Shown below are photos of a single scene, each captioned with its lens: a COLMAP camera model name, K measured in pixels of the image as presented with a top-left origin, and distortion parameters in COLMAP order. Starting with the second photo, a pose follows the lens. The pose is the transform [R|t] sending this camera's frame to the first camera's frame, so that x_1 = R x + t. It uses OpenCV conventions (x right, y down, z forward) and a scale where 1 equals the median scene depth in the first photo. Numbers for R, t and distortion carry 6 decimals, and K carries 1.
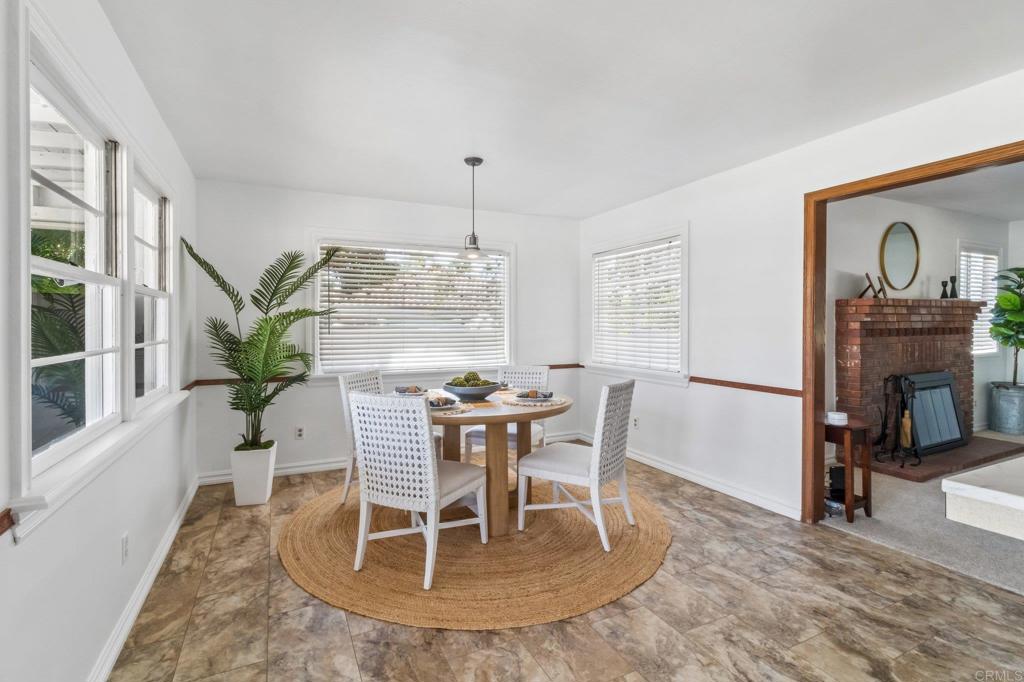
lens RADIAL K [[472.1, 0, 508.6], [0, 472.1, 330.8], [0, 0, 1]] dist [-0.000686, 0.000084]
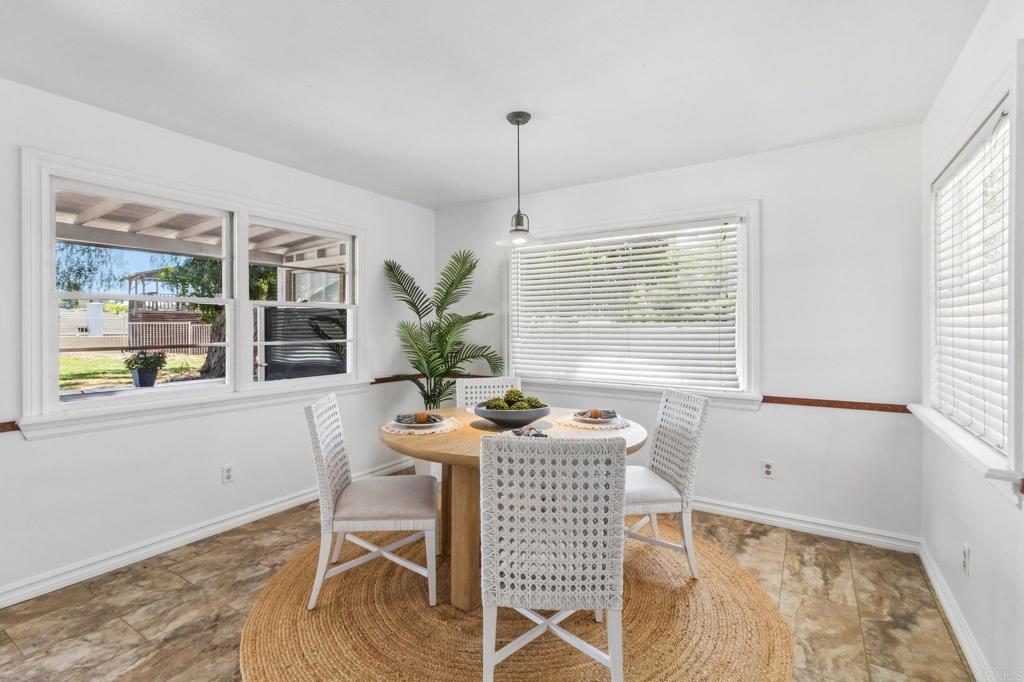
lens RADIAL K [[472.1, 0, 508.6], [0, 472.1, 330.8], [0, 0, 1]] dist [-0.000686, 0.000084]
pose [[0.515211, 0.004726, -0.857050, 0.885715], [-0.010684, 0.999943, -0.000909, -0.014934], [0.856997, 0.009625, 0.515232, 0.890171]]
